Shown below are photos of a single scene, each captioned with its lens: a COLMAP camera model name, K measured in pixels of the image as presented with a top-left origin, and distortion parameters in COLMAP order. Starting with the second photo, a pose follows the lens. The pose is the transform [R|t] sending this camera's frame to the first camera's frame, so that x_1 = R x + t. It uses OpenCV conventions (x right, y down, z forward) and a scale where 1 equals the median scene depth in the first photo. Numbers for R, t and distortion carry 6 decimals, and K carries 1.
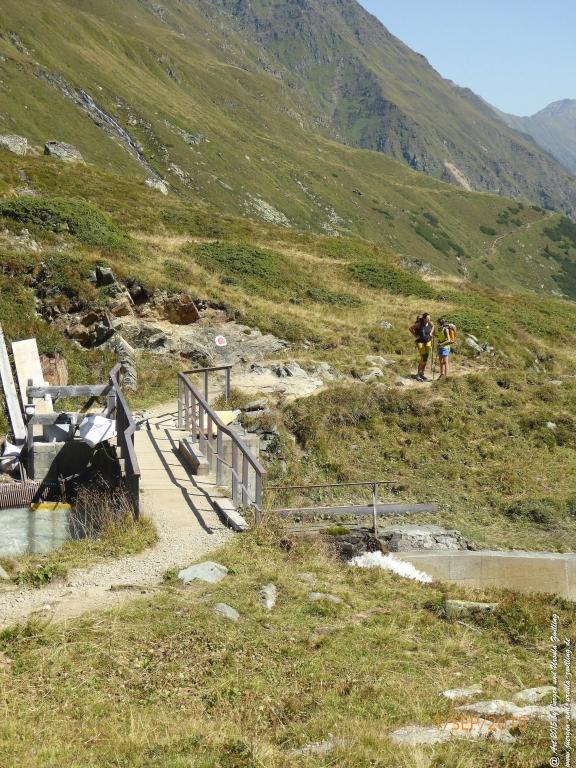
lens RADIAL K [[1332.9, 0, 311.7], [0, 1332.9, 392.7], [0, 0, 1]] dist [0.091442, 0.000000]
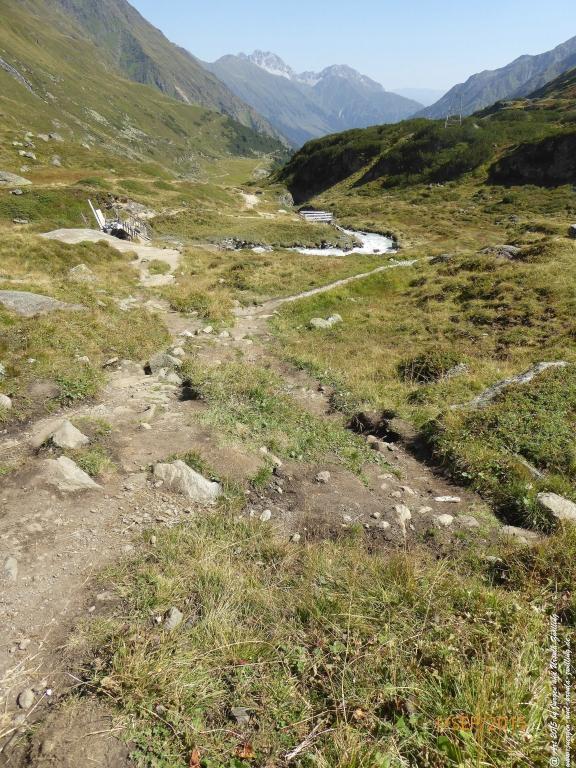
lens RADIAL K [[554.3, 0, 290.5], [0, 554.3, 389.6], [0, 0, 1]] dist [-0.034667, 0.017142]
pose [[0.961060, -0.115842, 0.250886, -0.090355], [0.026605, 0.942462, 0.333253, -0.060207], [-0.275055, -0.313601, 0.908845, -1.182138]]
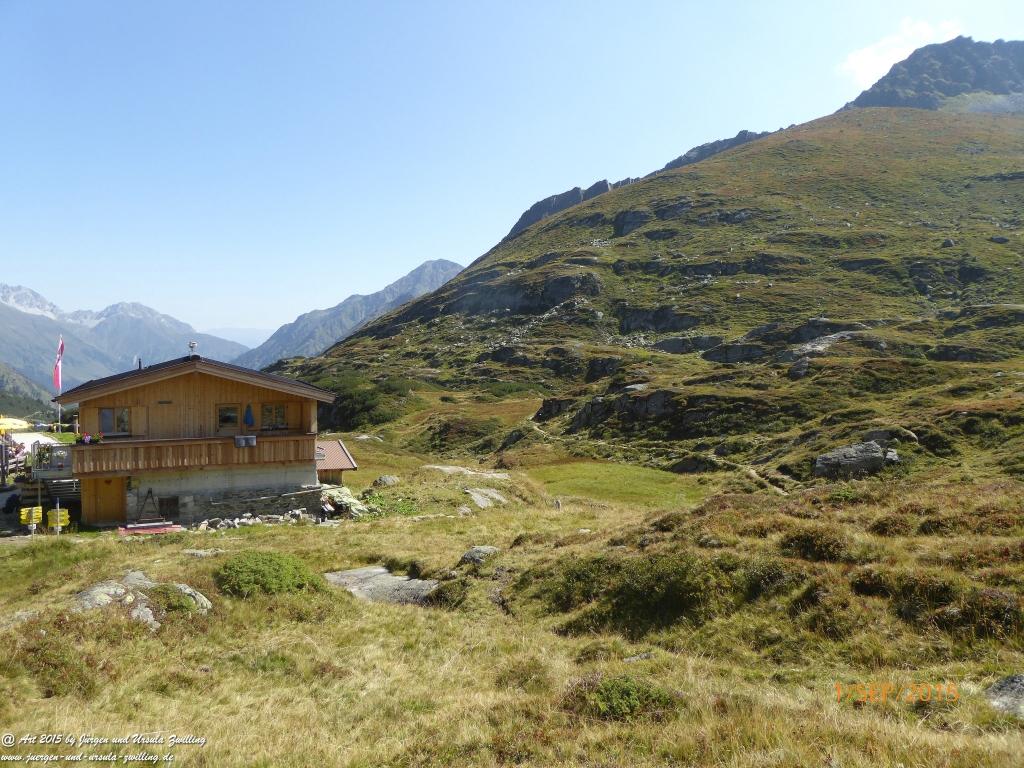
lens RADIAL K [[739.1, 0, 519.3], [0, 739.1, 379.6], [0, 0, 1]] dist [-0.034667, 0.017142]
pose [[0.665745, -0.034710, 0.745372, -0.685112], [0.110710, 0.992456, -0.052667, 0.016298], [-0.737921, 0.117583, 0.664566, -3.665290]]
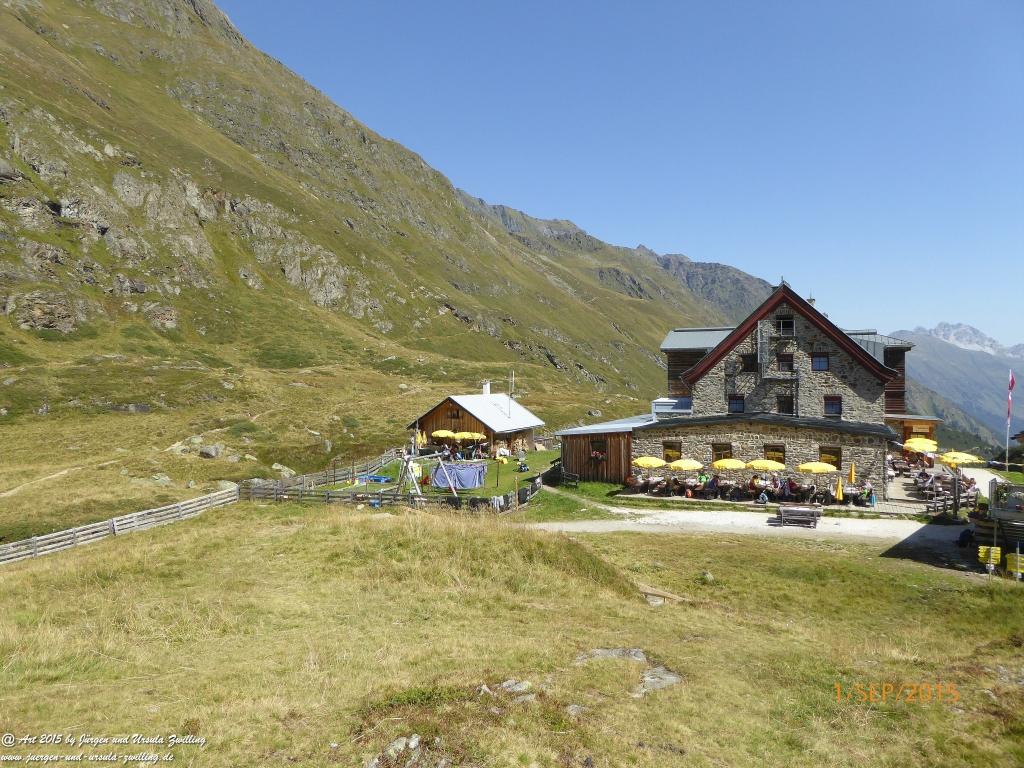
lens RADIAL K [[739.1, 0, 508.7], [0, 739.1, 384.8], [0, 0, 1]] dist [-0.034667, 0.017142]
pose [[0.952491, -0.010053, -0.304401, -0.705433], [-0.035214, 0.989117, -0.142855, 0.011082], [0.302524, 0.146788, 0.941771, -3.630028]]
